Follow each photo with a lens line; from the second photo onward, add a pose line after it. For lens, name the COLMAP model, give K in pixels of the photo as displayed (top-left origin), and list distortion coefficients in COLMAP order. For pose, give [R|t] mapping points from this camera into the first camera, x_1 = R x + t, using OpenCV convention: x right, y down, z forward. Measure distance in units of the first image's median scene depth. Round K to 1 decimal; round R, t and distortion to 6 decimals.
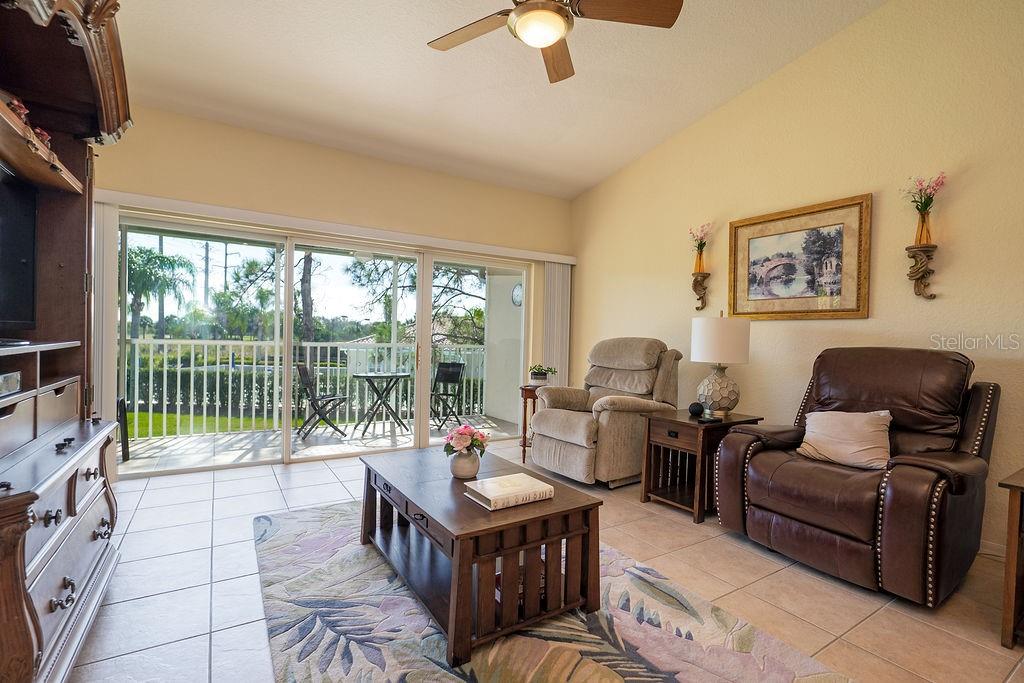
lens RADIAL K [[468.4, 0, 513.5], [0, 468.4, 348.2], [0, 0, 1]] dist [-0.010021, 0.000073]
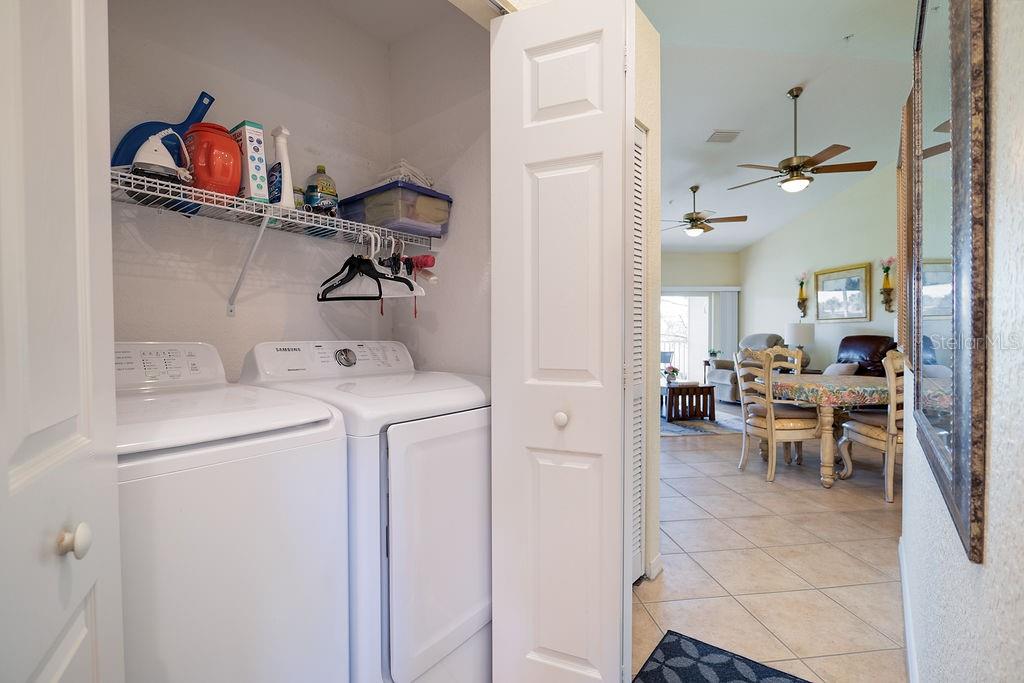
lens RADIAL K [[468.4, 0, 513.5], [0, 468.4, 348.2], [0, 0, 1]] dist [-0.010021, 0.000073]
pose [[0.902003, -0.020340, -0.431251, 0.193770], [0.020305, 0.999783, -0.004686, 0.031796], [0.431253, -0.004530, 0.902220, -1.469328]]
